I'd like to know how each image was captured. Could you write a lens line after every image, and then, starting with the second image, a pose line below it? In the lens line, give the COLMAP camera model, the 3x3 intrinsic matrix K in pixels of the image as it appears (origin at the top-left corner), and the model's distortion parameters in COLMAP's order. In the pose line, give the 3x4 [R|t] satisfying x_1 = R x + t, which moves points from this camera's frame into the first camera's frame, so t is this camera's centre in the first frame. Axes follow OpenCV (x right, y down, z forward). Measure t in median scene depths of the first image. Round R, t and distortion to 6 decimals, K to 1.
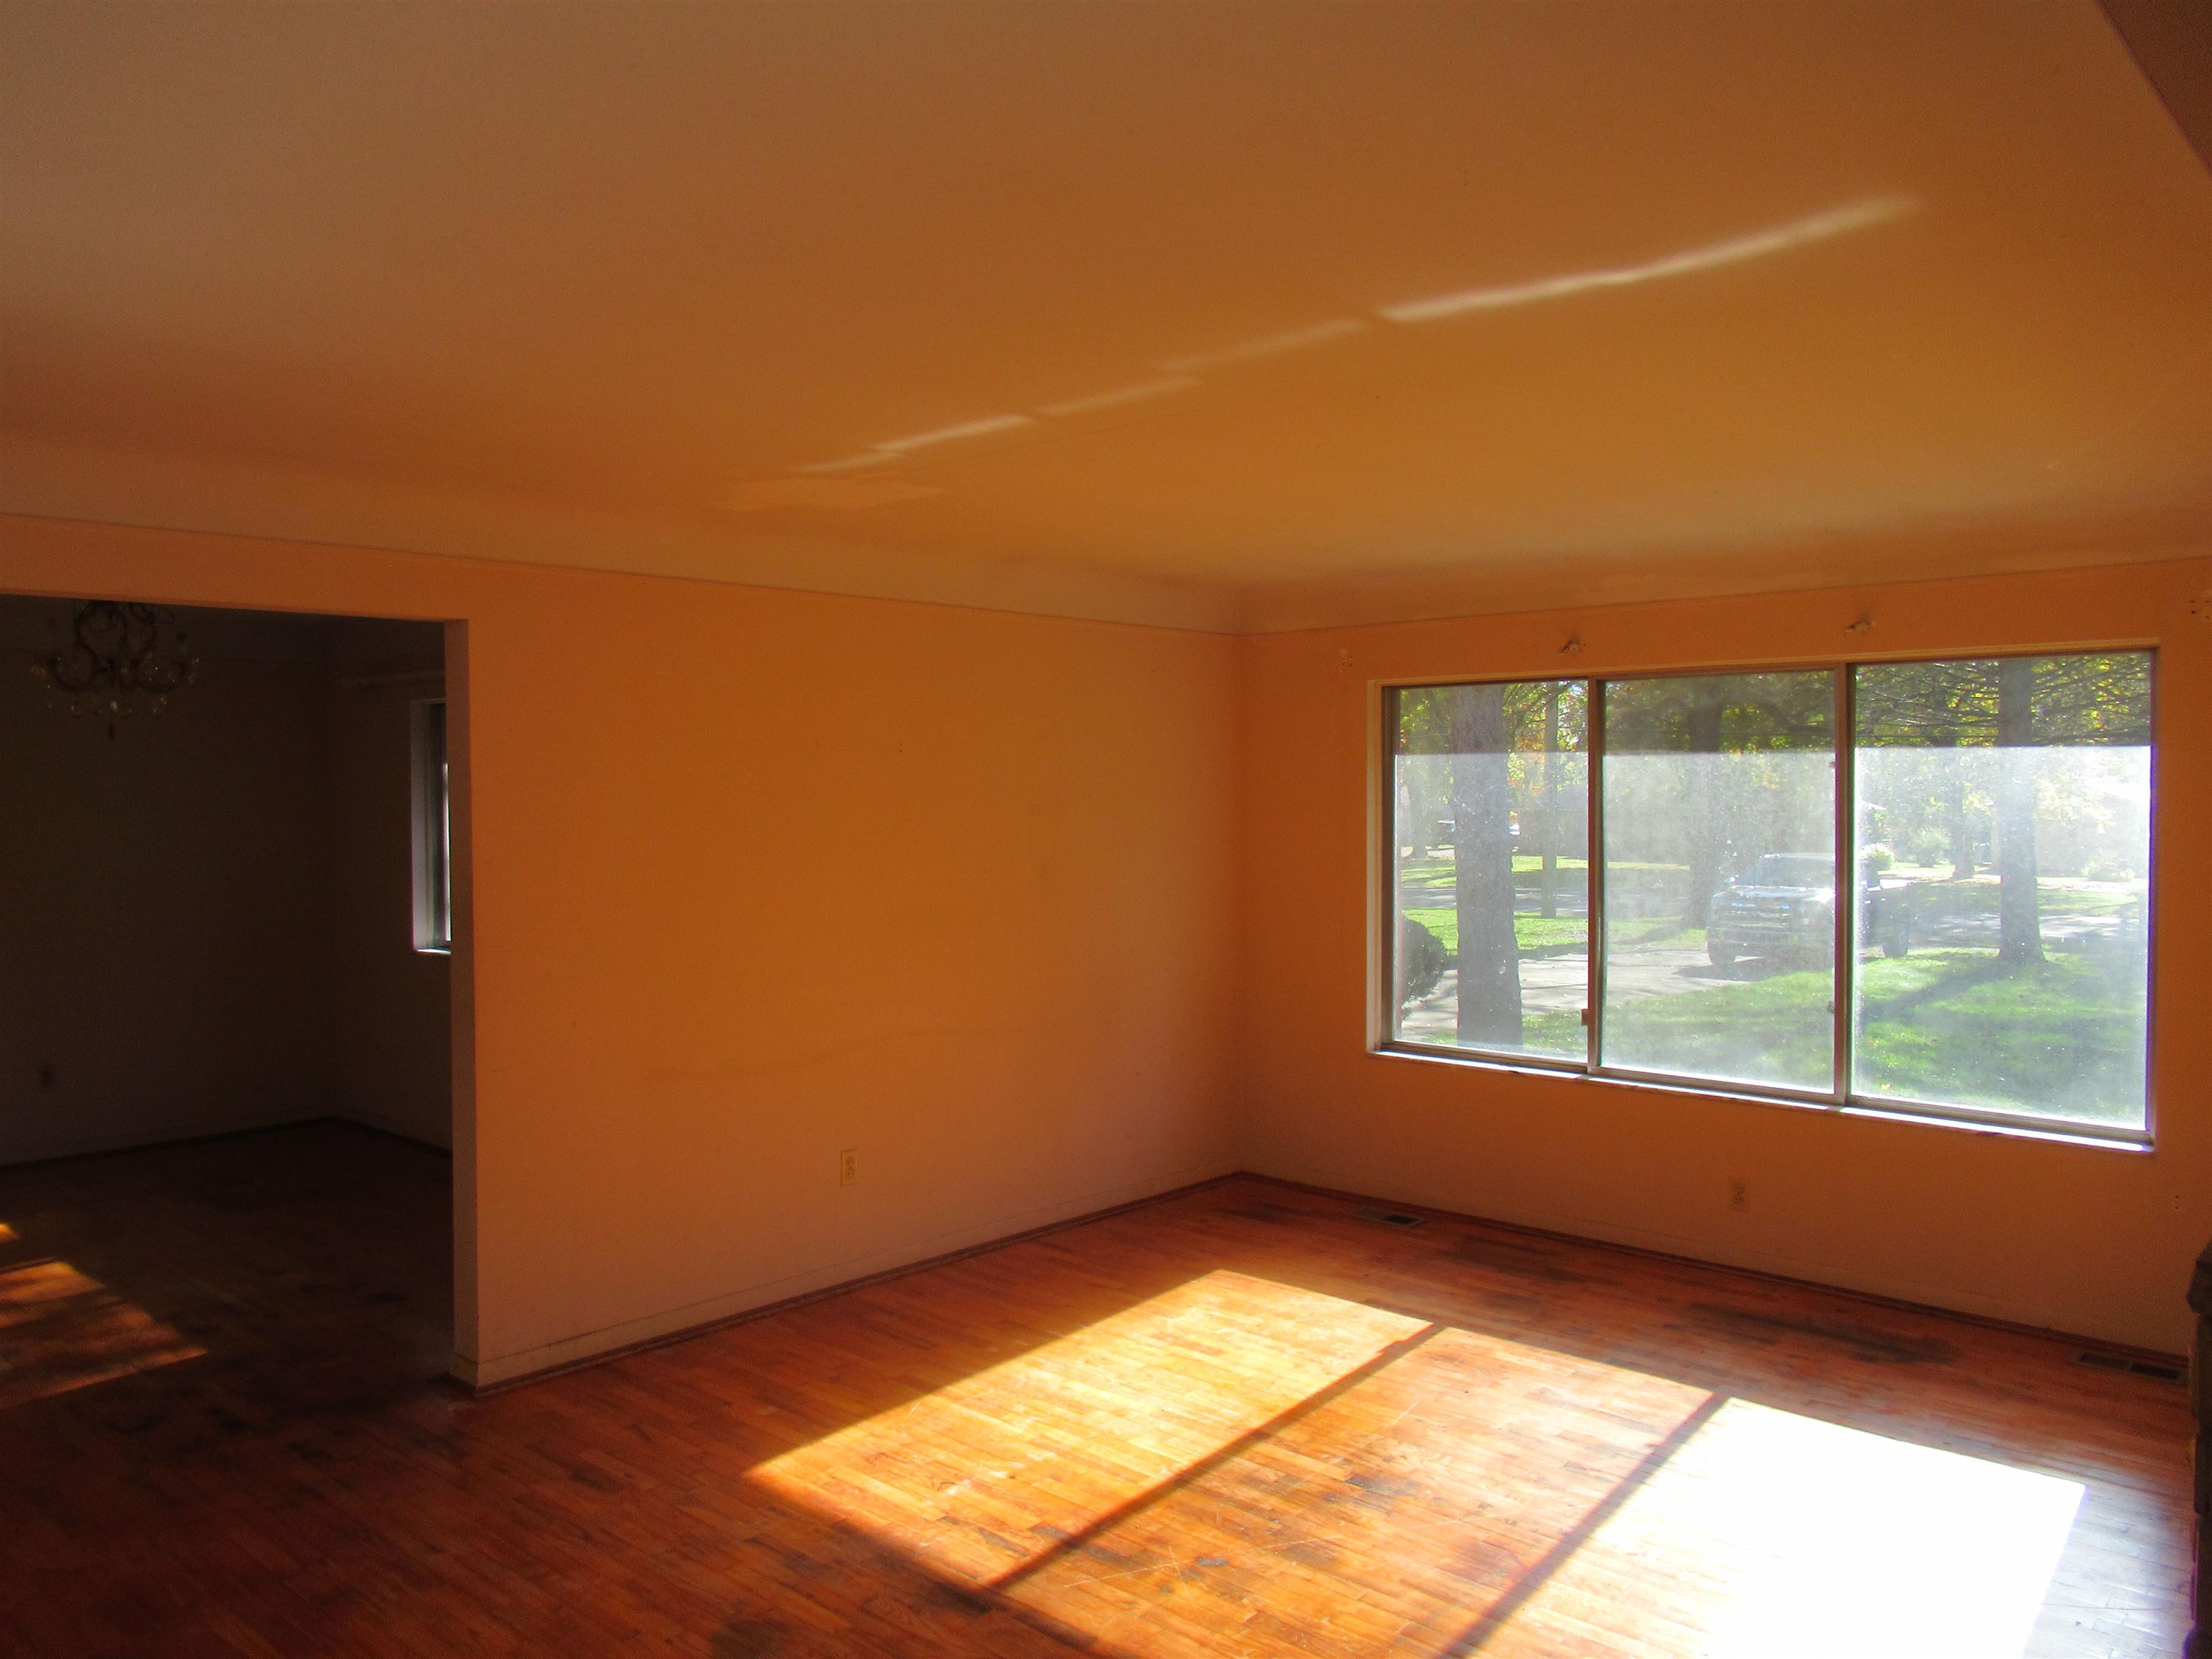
lens RADIAL K [[1645.3, 0, 1106.0], [0, 1645.3, 829.5], [0, 0, 1]] dist [-0.003515, 0.002664]
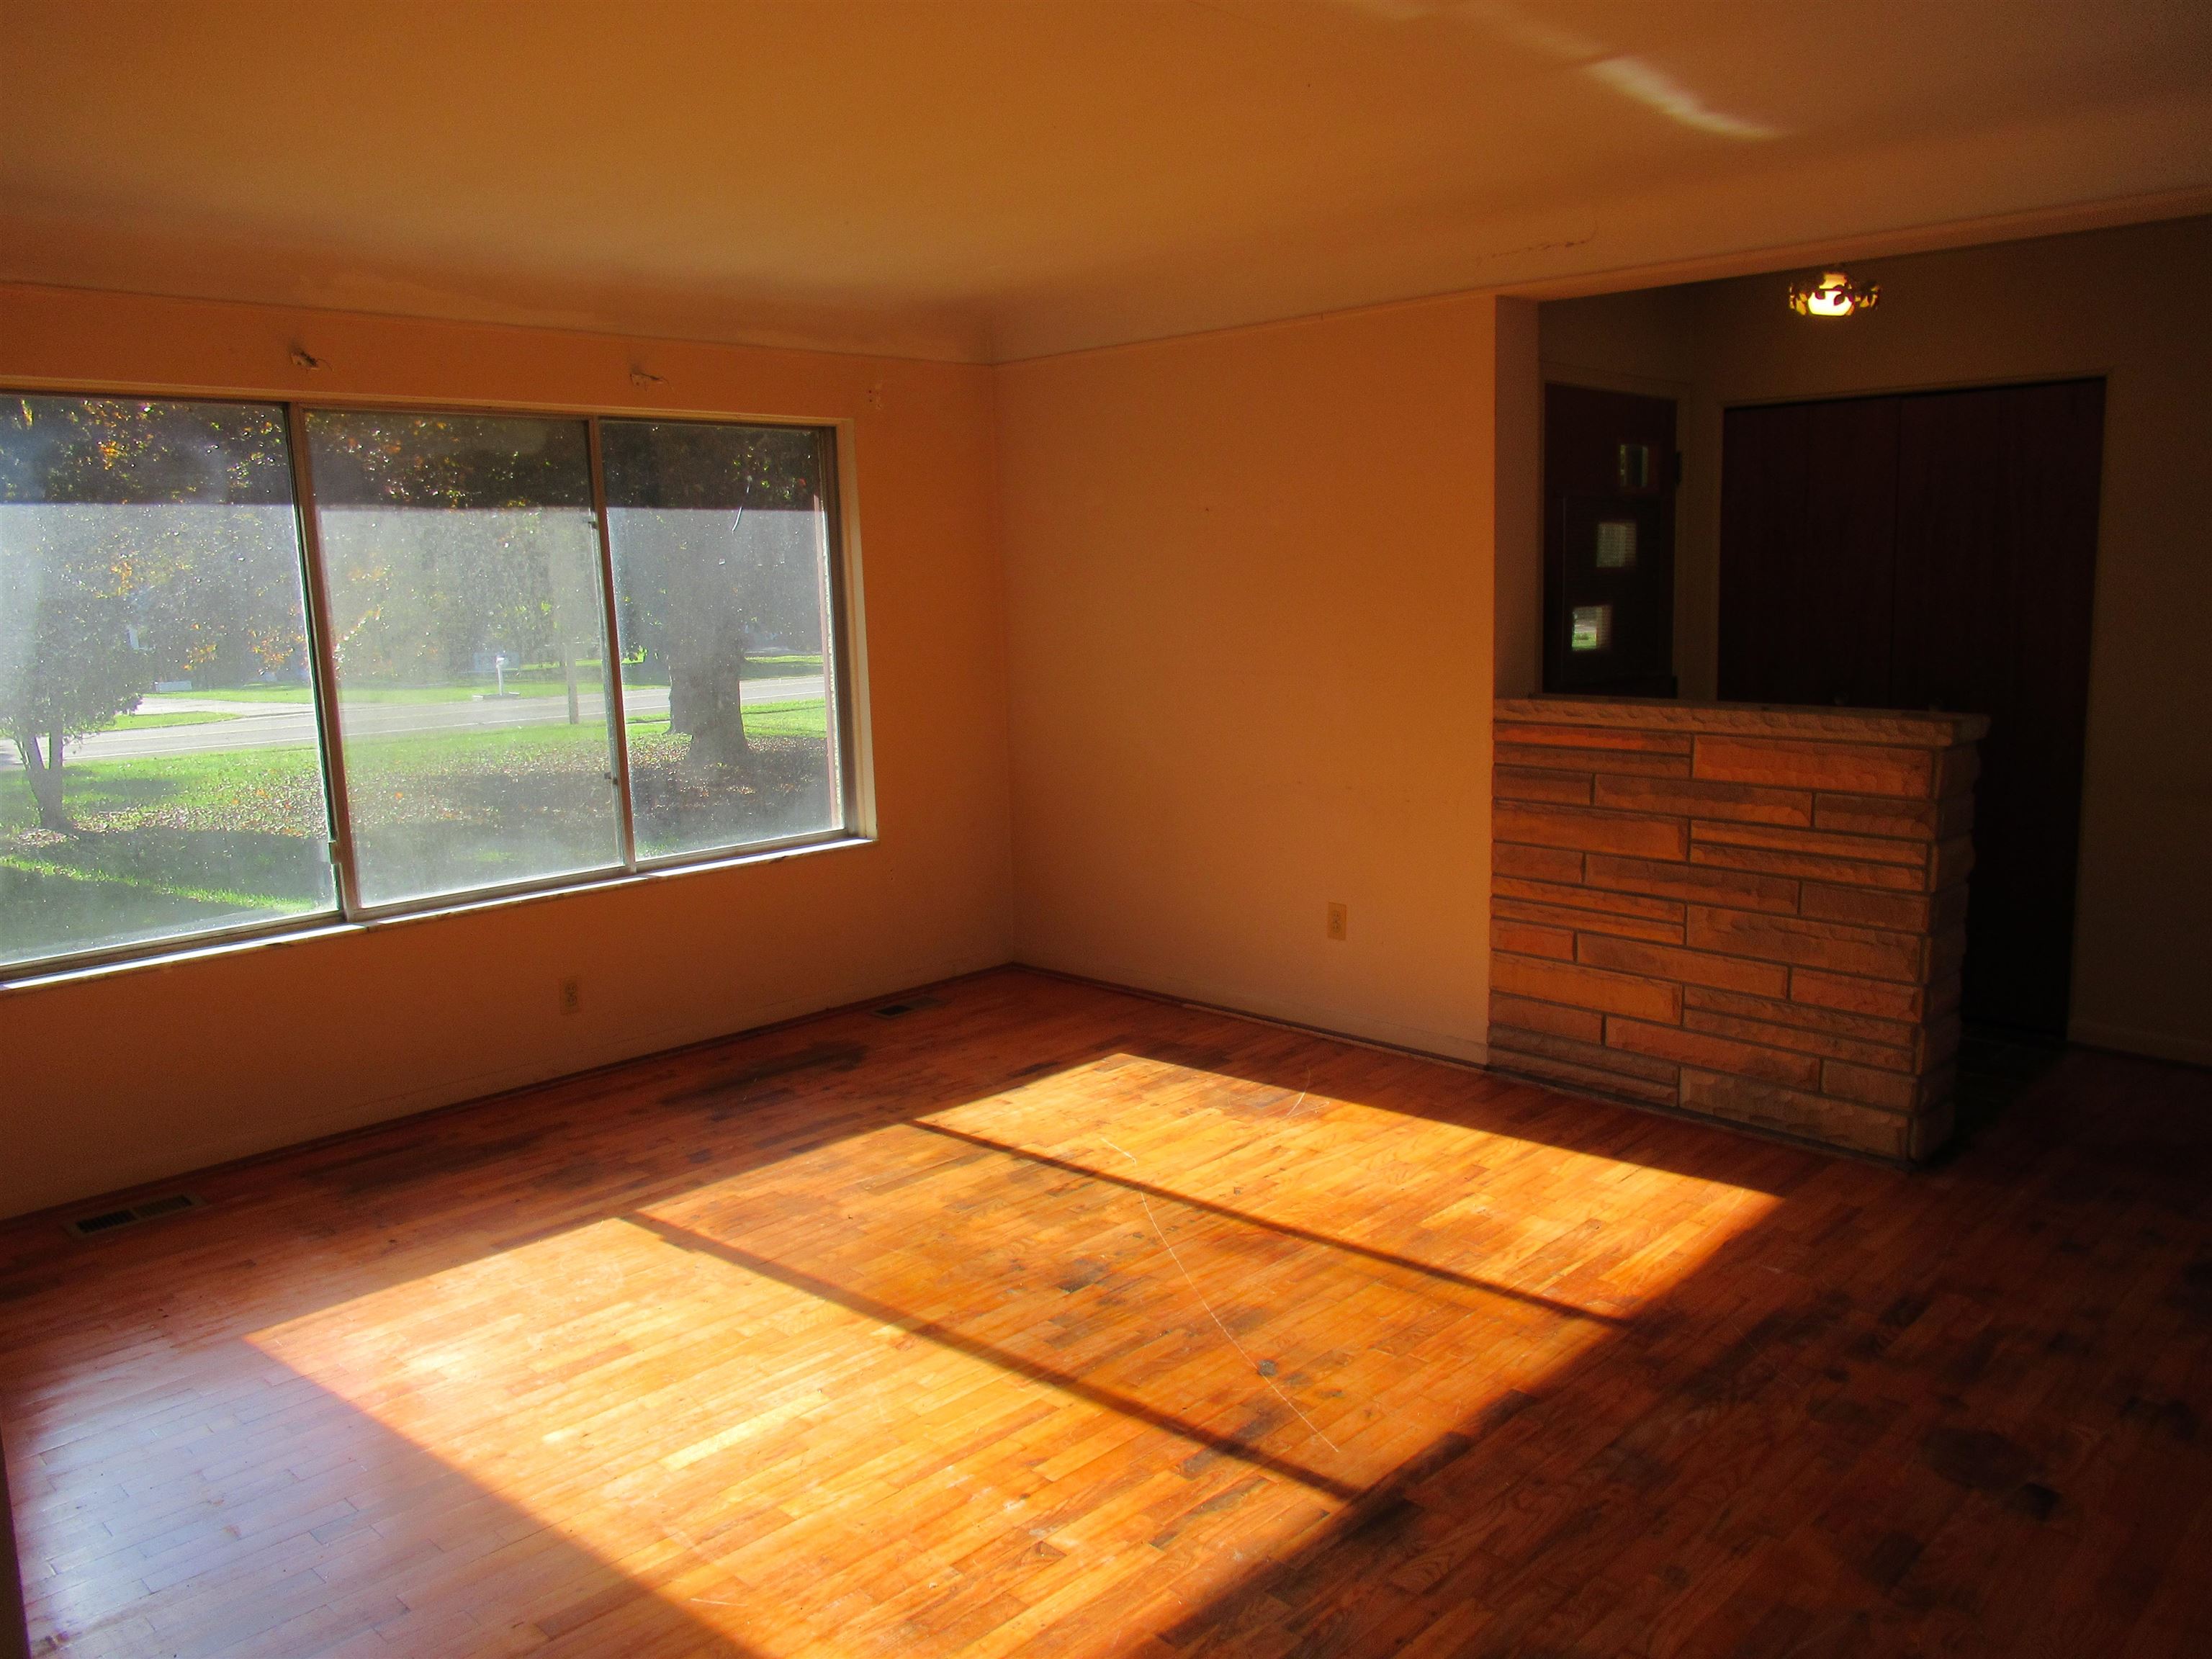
lens RADIAL K [[1645.3, 0, 1106.0], [0, 1645.3, 829.5], [0, 0, 1]] dist [-0.003515, 0.002664]
pose [[0.051948, -0.159871, 0.985770, -0.659525], [0.058227, 0.985909, 0.156825, 0.003537], [-0.996951, 0.049252, 0.060525, 0.851374]]
